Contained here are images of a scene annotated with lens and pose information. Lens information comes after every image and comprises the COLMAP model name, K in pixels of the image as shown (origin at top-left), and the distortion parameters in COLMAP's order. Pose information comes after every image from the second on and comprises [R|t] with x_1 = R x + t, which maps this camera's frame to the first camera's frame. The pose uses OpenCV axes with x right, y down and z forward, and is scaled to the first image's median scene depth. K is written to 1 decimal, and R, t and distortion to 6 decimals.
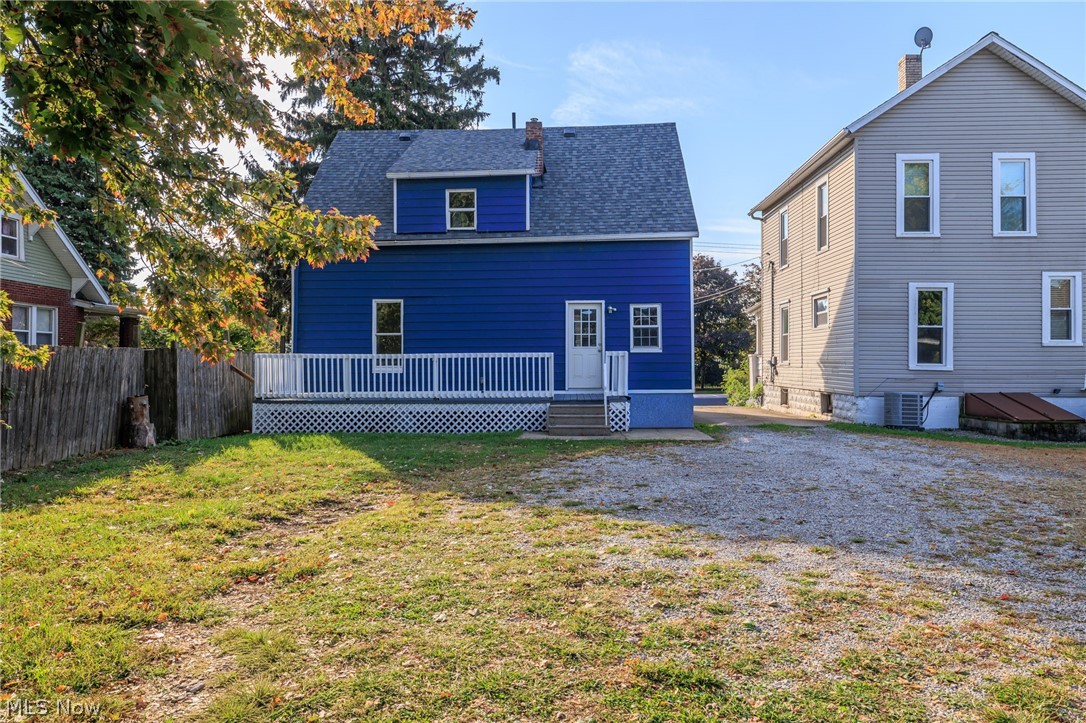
lens RADIAL K [[739.8, 0, 543.0], [0, 739.8, 361.5], [0, 0, 1]] dist [-0.005911, 0.001425]
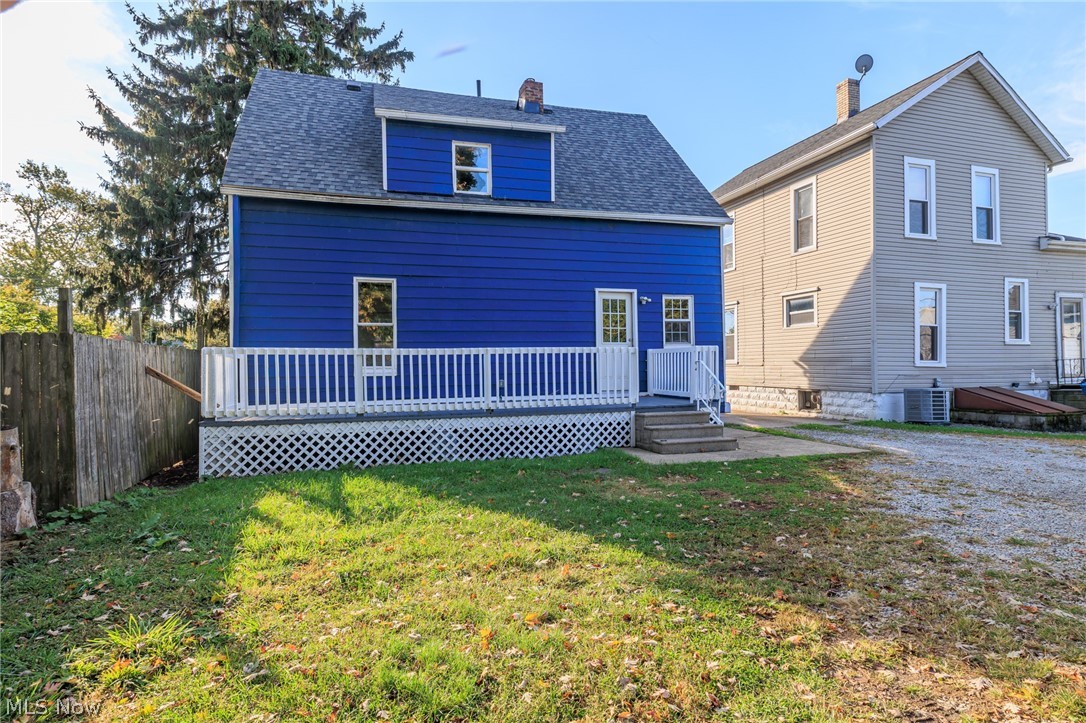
lens RADIAL K [[584.0, 0, 543.0], [0, 584.0, 361.5], [0, 0, 1]] dist [-0.000718, -0.002139]
pose [[0.937731, -0.003658, 0.347344, -0.280358], [0.005479, 0.999976, -0.004259, 0.005015], [-0.347320, 0.005897, 0.937728, 0.422307]]
